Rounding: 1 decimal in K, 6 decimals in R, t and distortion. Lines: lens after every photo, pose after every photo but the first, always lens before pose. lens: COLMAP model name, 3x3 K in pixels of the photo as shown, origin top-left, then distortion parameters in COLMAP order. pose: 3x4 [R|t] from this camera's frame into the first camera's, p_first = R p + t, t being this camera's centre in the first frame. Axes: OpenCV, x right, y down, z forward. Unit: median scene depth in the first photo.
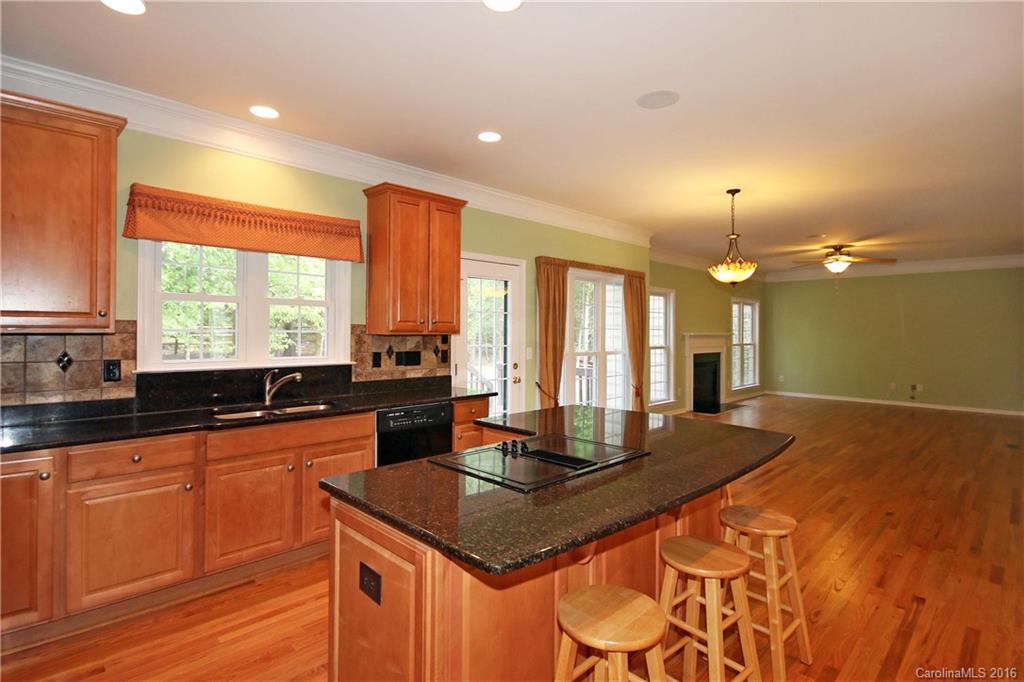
lens RADIAL K [[494.3, 0, 512.0], [0, 494.3, 332.5], [0, 0, 1]] dist [0.001285, -0.000883]
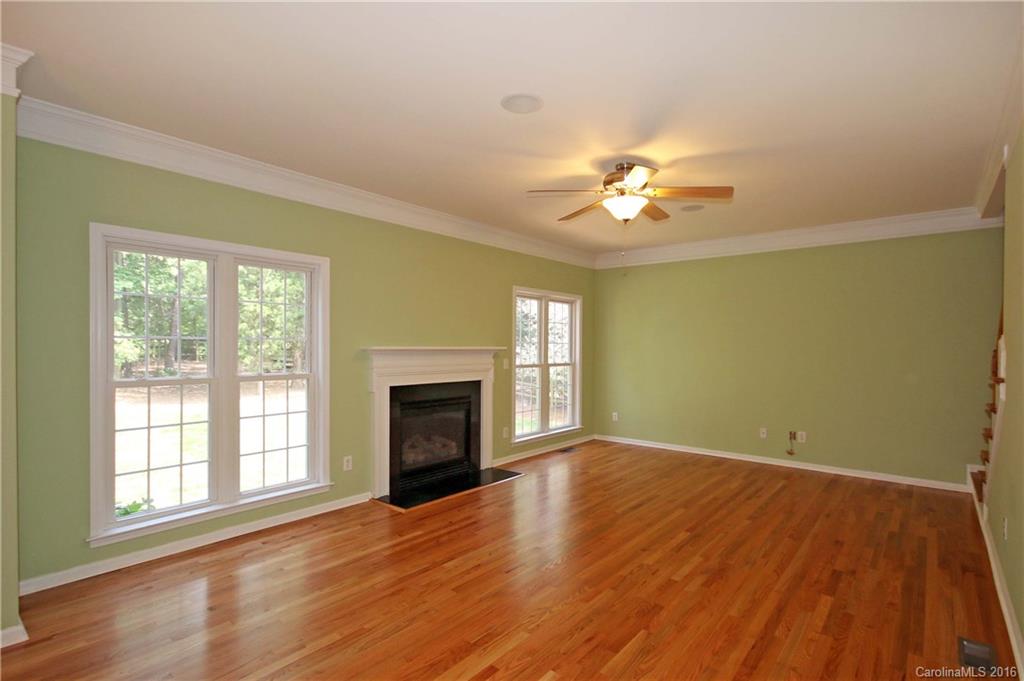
lens RADIAL K [[494.3, 0, 519.4], [0, 494.3, 343.7], [0, 0, 1]] dist [0.001285, -0.000883]
pose [[0.993992, -0.003591, 0.109391, 0.181590], [0.004640, 0.999946, -0.009336, 0.001711], [-0.109351, 0.009788, 0.993955, 0.191324]]
